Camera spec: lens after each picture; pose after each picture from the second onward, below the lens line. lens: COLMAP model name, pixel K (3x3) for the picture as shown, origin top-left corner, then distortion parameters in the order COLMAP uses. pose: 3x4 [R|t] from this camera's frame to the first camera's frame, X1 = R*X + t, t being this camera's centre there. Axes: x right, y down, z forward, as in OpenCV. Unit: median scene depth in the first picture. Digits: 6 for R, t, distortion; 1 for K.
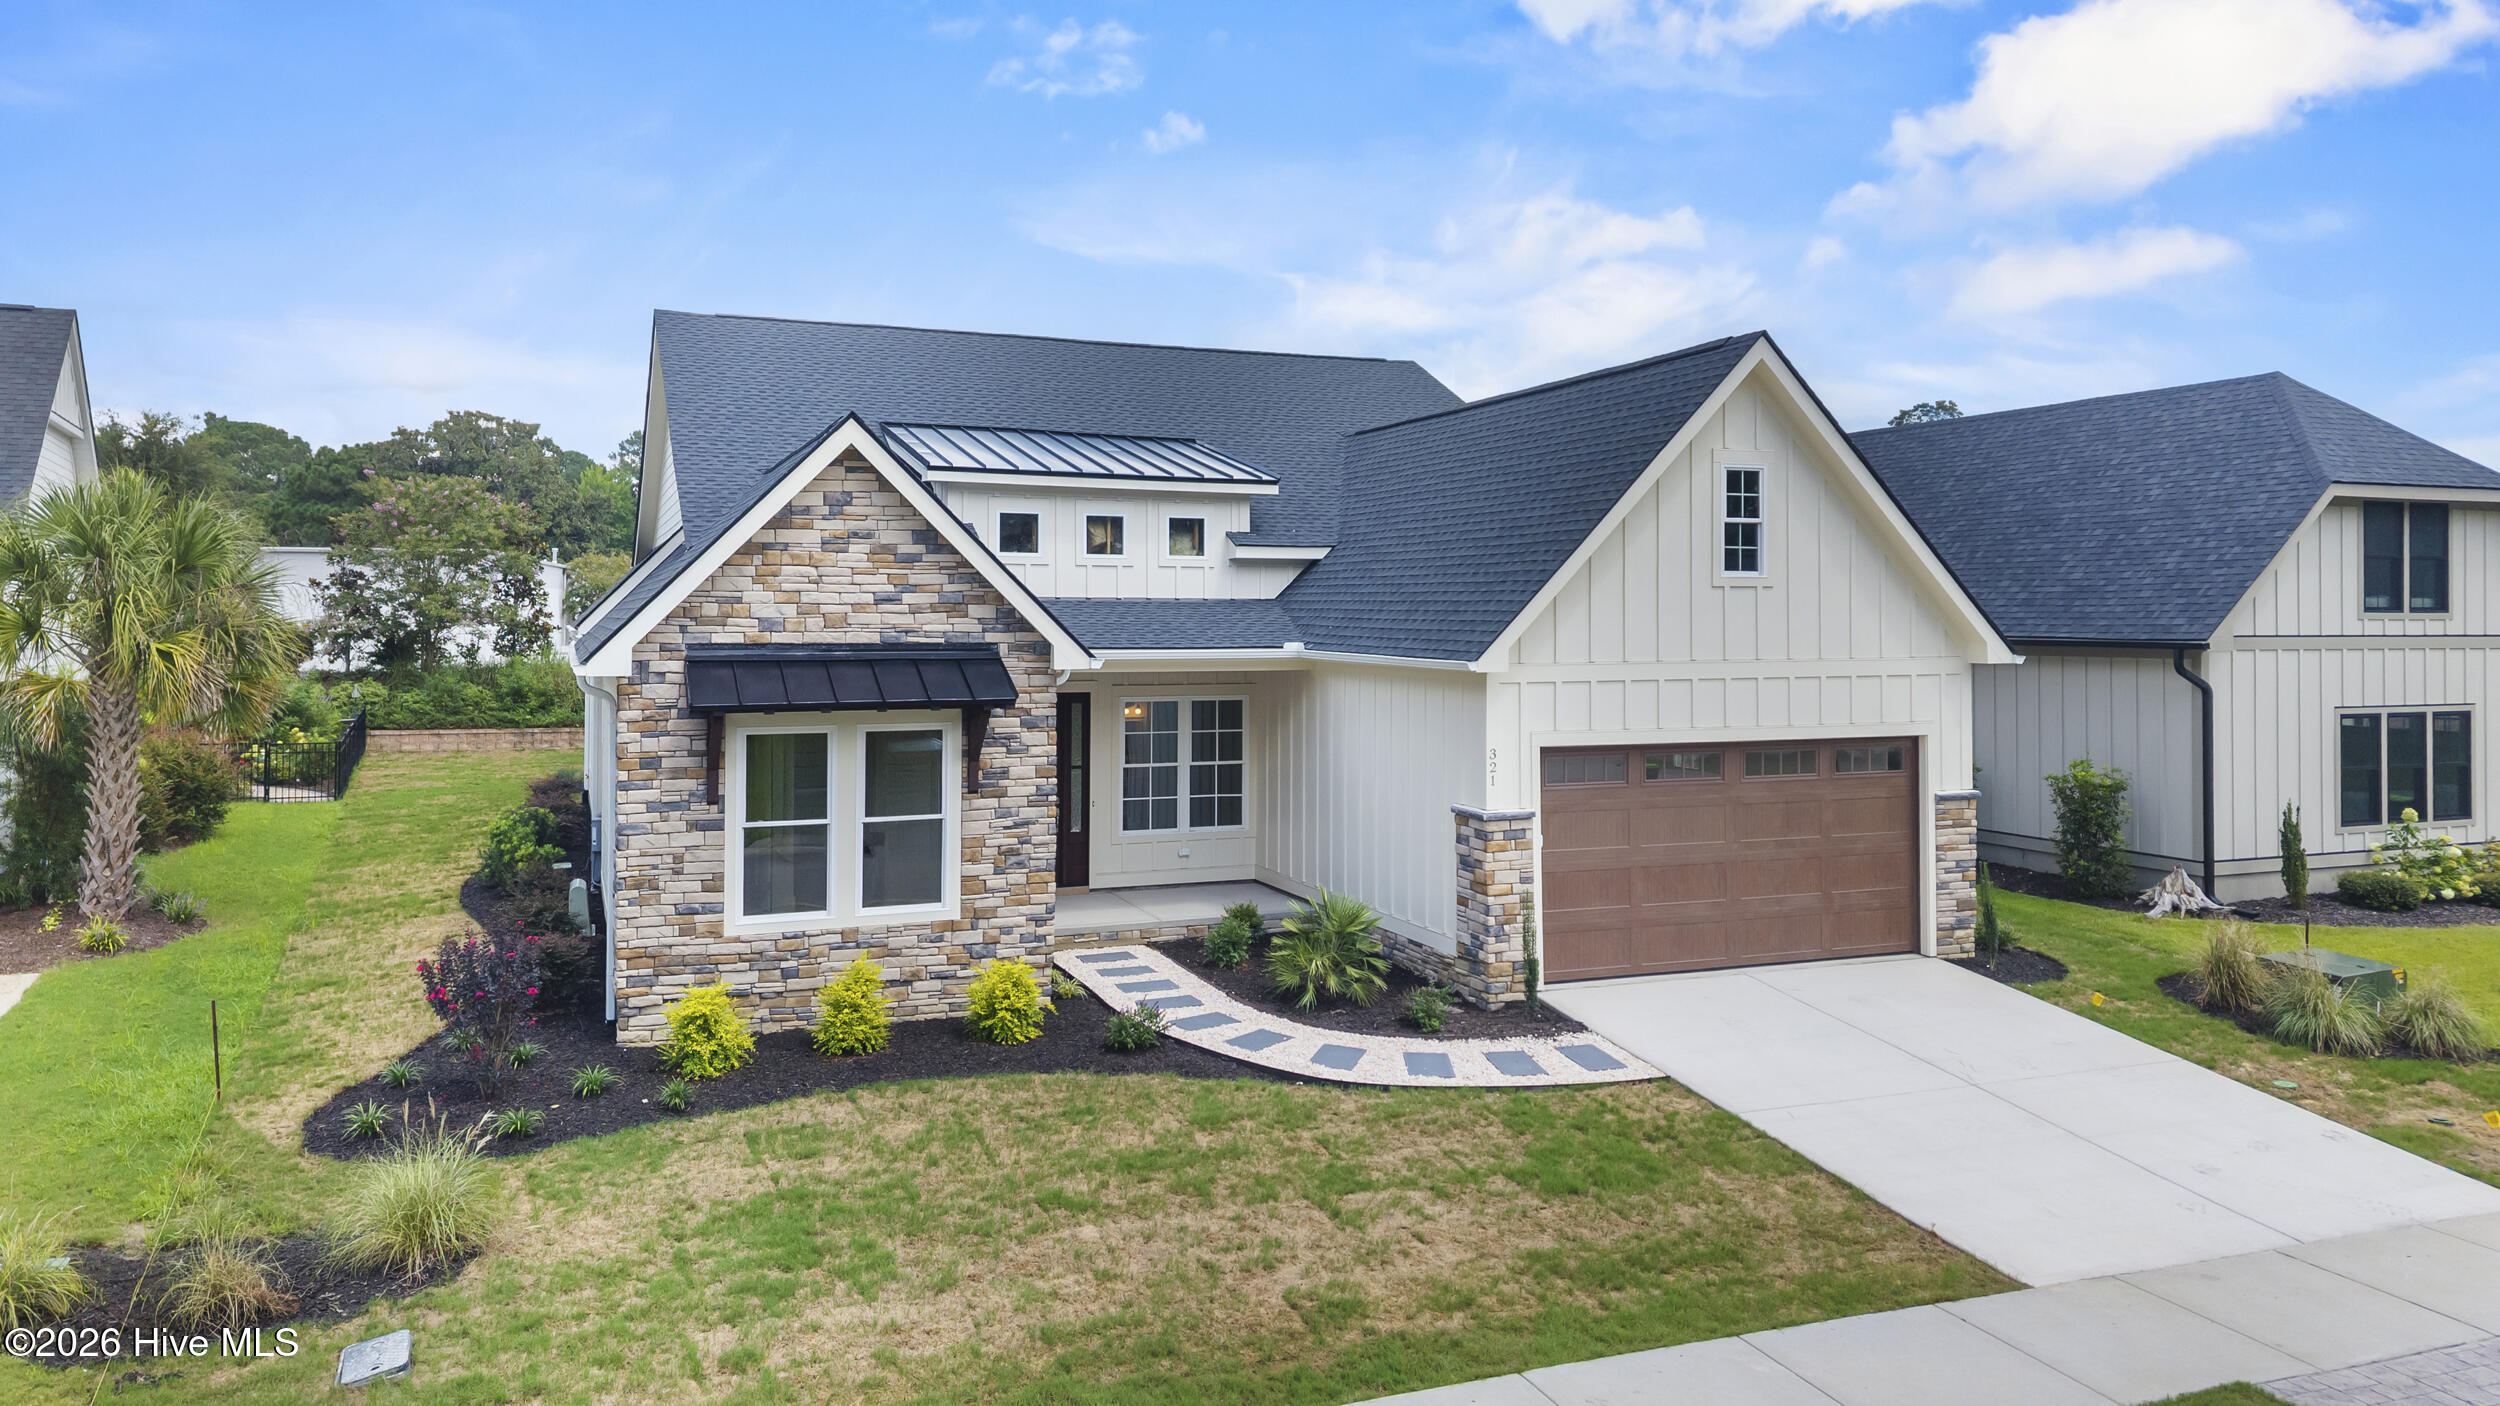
lens RADIAL K [[1622.6, 0, 1251.1], [0, 1622.6, 681.2], [0, 0, 1]] dist [0.039370, -0.034456]
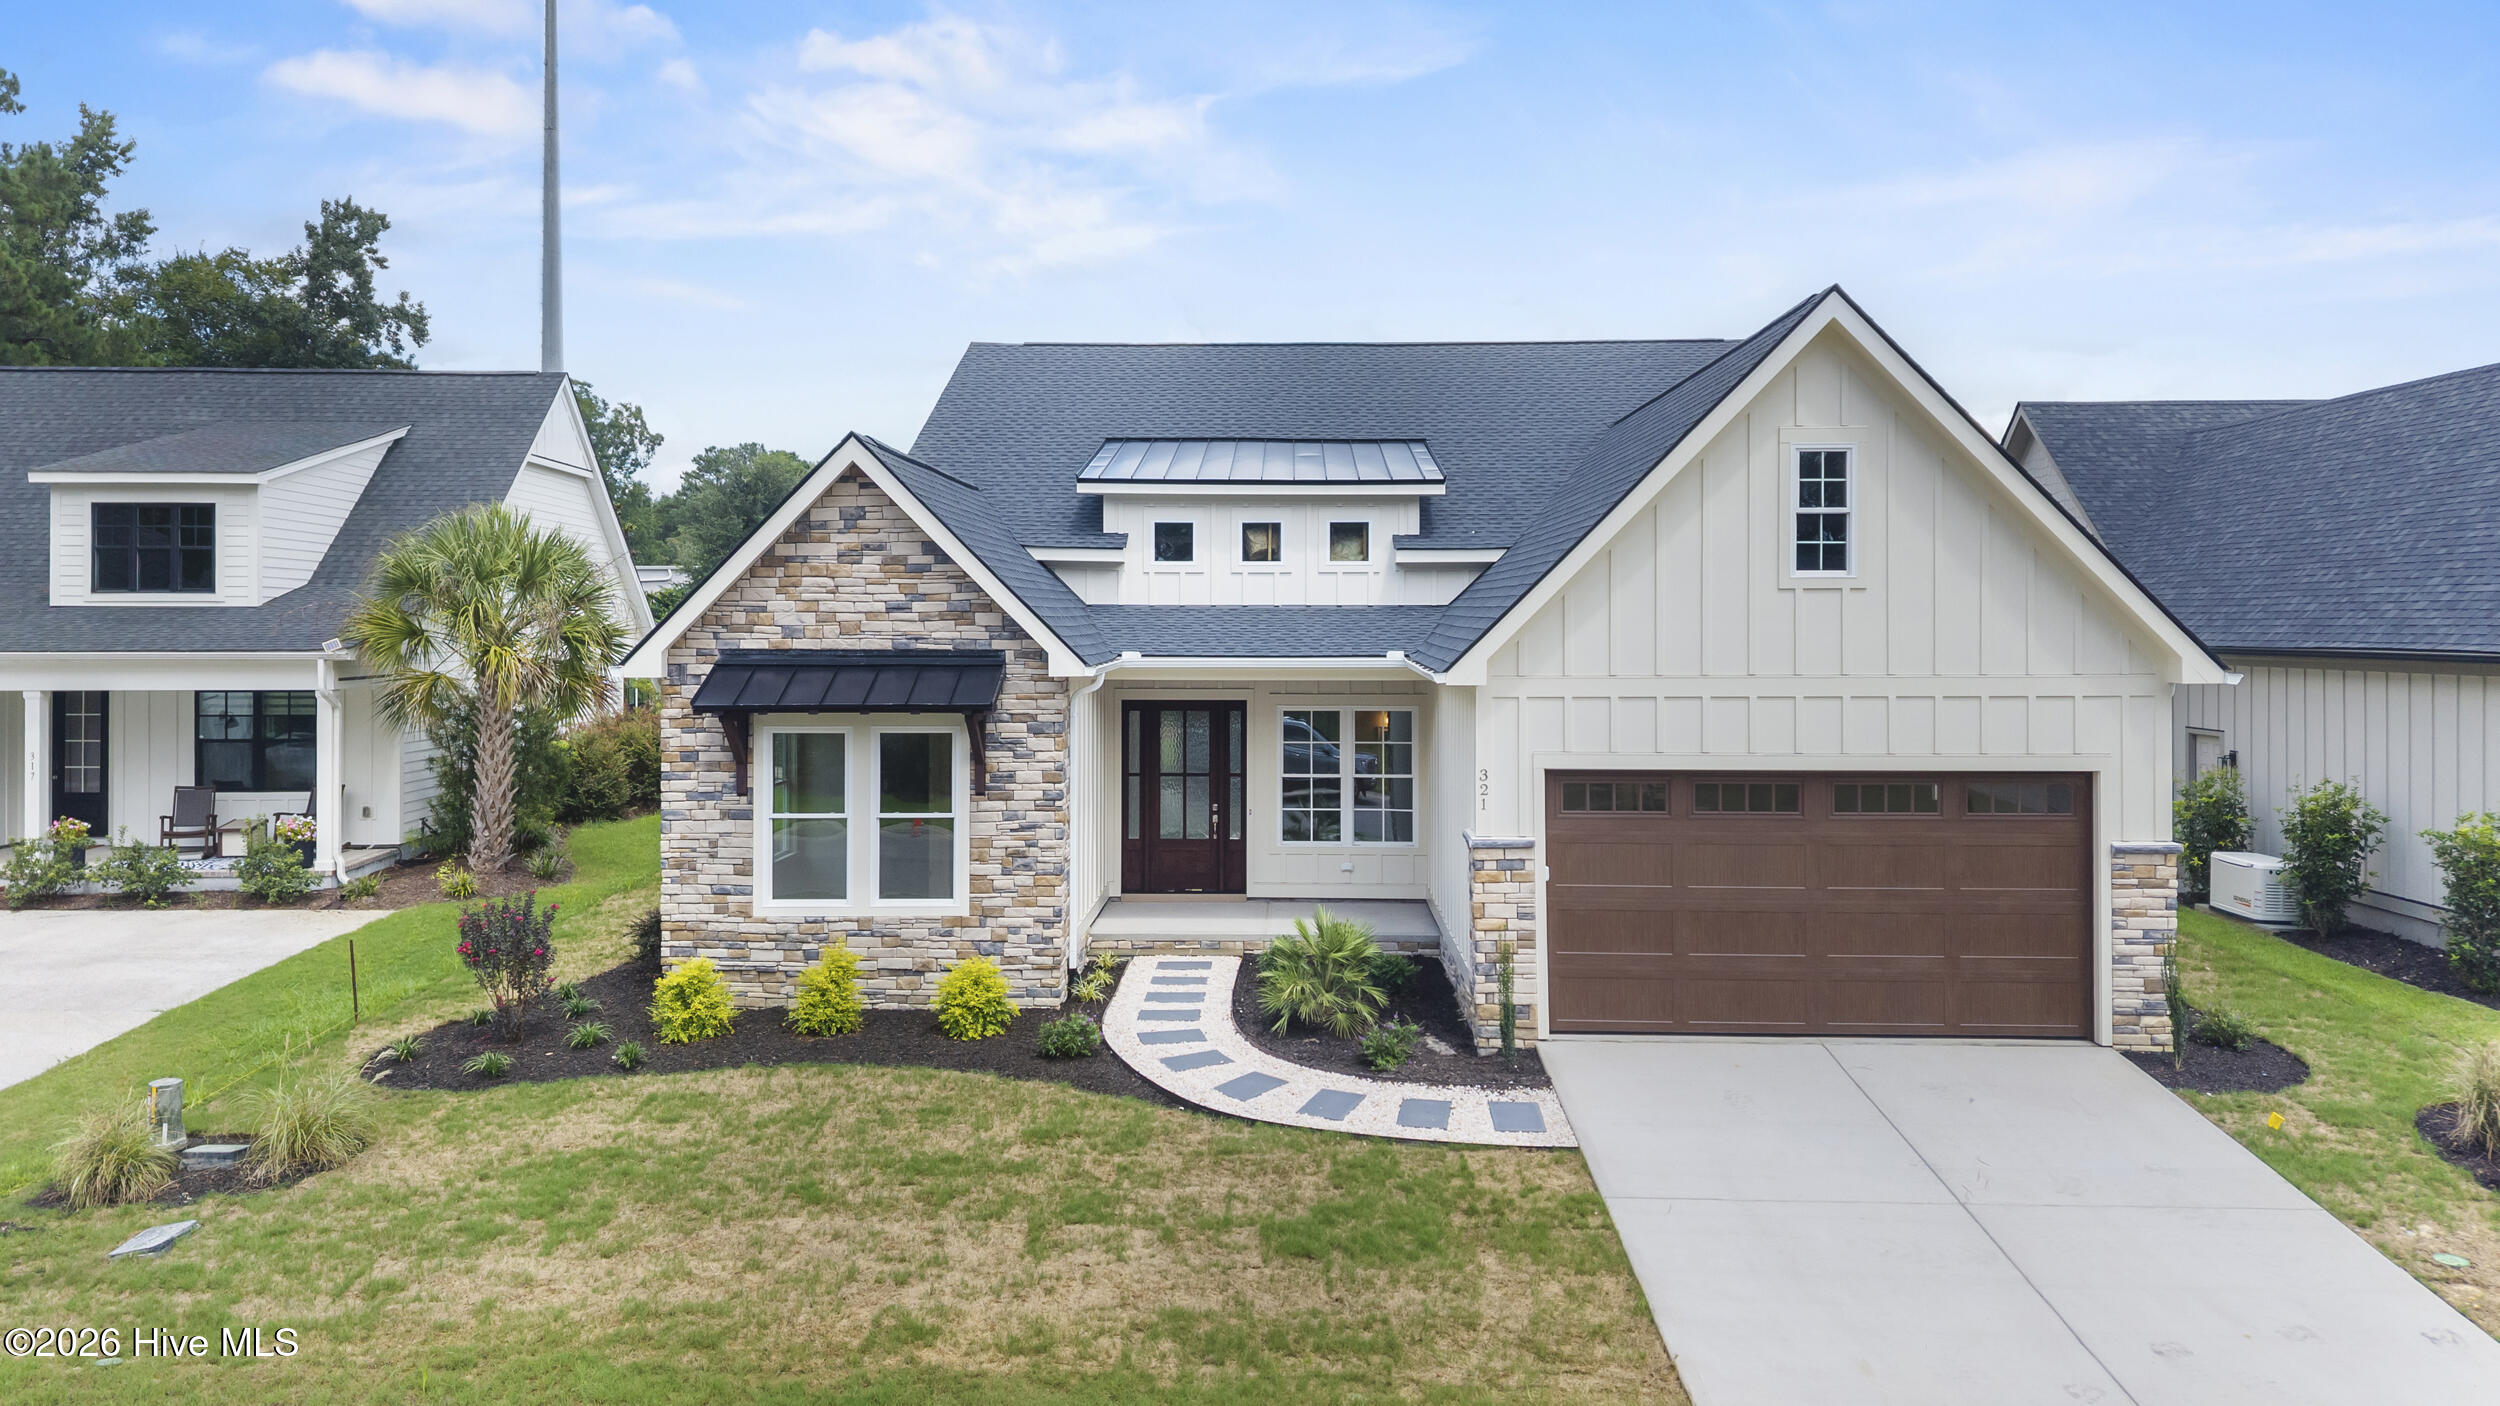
lens RADIAL K [[1626.2, 0, 1250.0], [0, 1626.2, 703.0], [0, 0, 1]] dist [0.033787, -0.031499]
pose [[0.925026, 0.018065, -0.379475, 0.388500], [-0.014637, 0.999822, 0.011918, -0.004711], [0.379623, -0.005470, 0.925125, 0.110909]]
